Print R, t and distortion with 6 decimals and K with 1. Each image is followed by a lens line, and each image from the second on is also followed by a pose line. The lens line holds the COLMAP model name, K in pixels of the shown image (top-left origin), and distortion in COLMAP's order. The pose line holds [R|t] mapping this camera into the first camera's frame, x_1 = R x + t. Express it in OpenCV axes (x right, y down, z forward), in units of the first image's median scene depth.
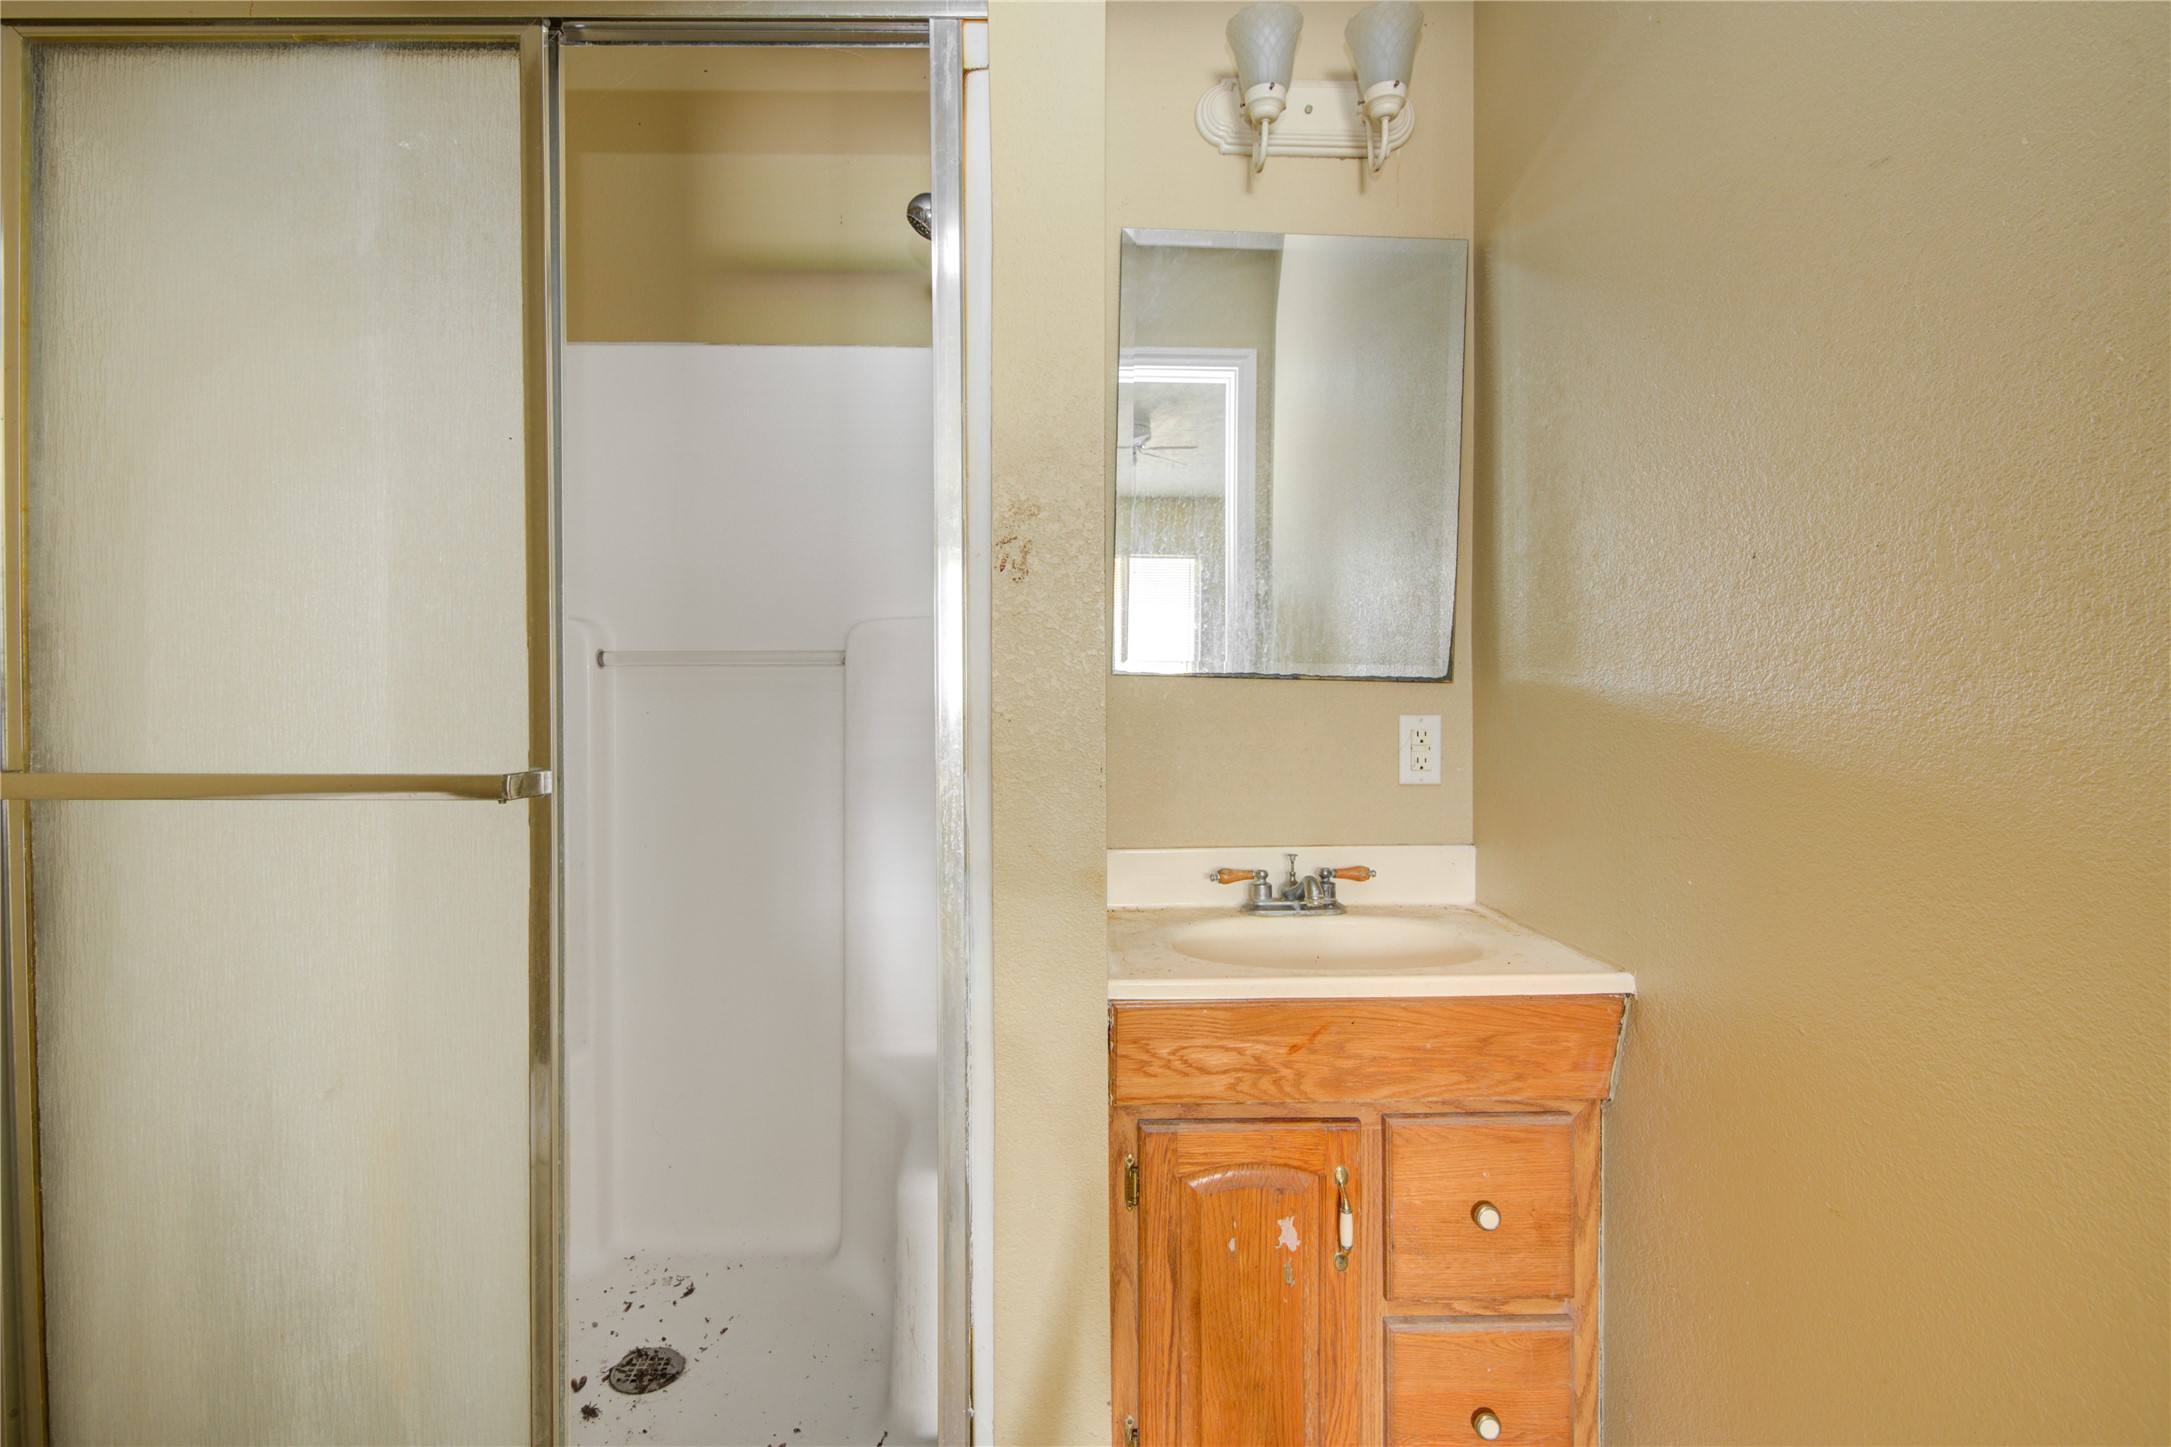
lens RADIAL K [[1004.4, 0, 1085.5], [0, 1004.4, 723.5], [0, 0, 1]] dist [0.010512, -0.008054]
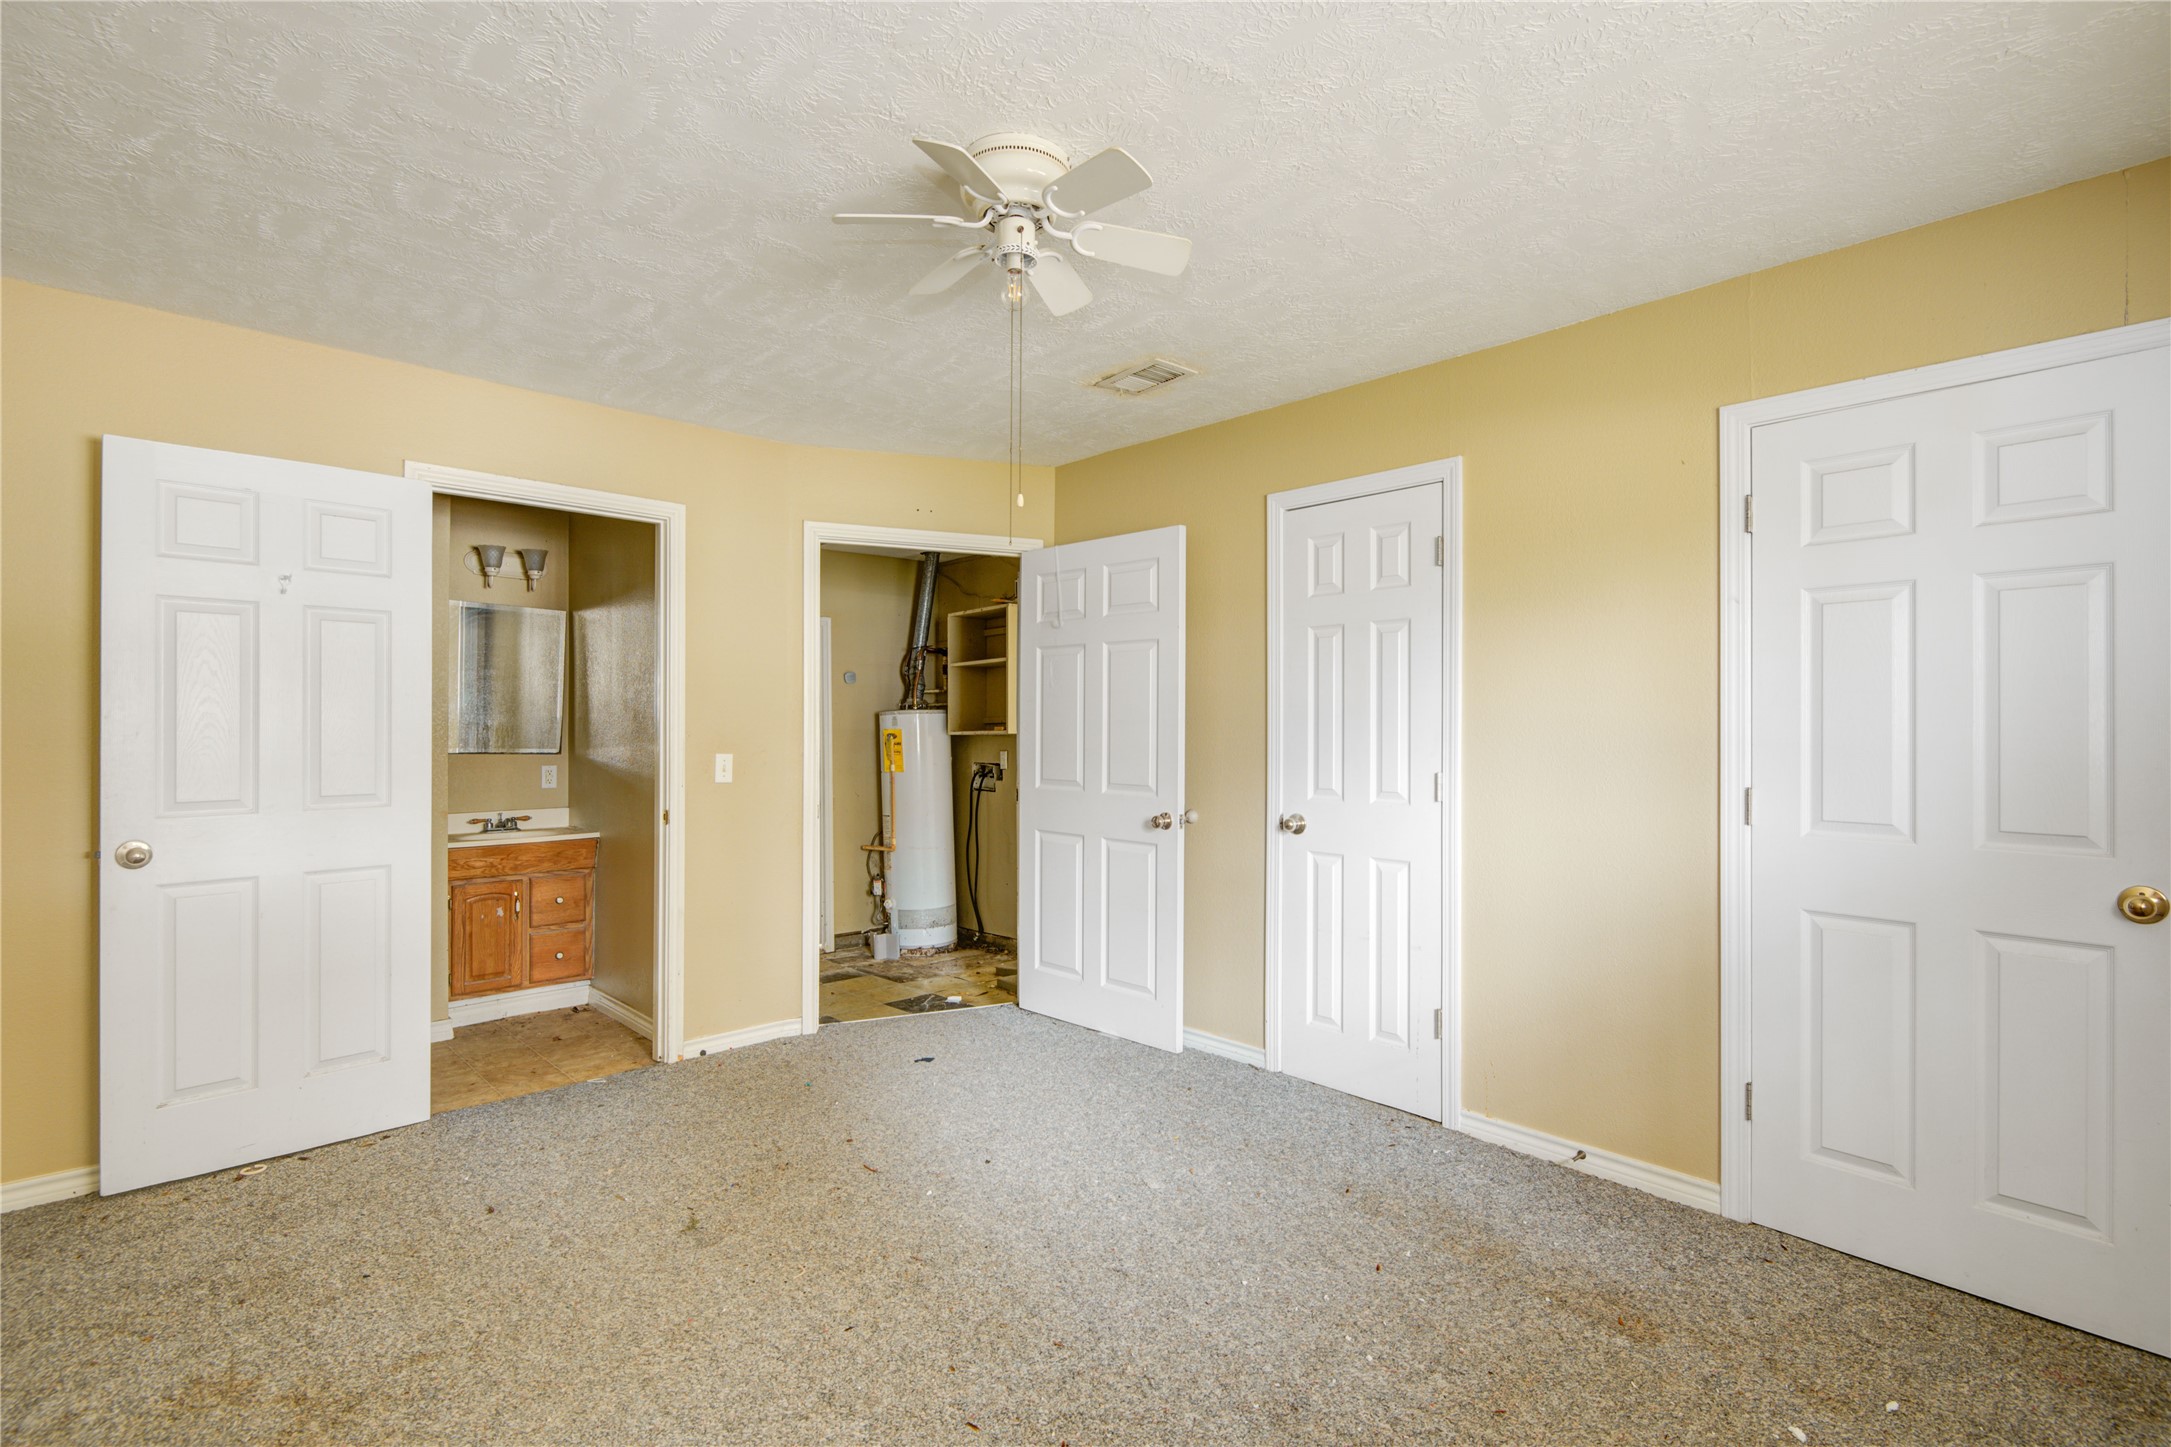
lens RADIAL K [[1004.4, 0, 1085.5], [0, 1004.4, 723.5], [0, 0, 1]] dist [0.010512, -0.008054]
pose [[0.736368, 0.008386, 0.676530, -0.578104], [0.007412, 0.999763, -0.020460, -0.065651], [-0.676541, 0.020080, 0.736131, -2.547950]]
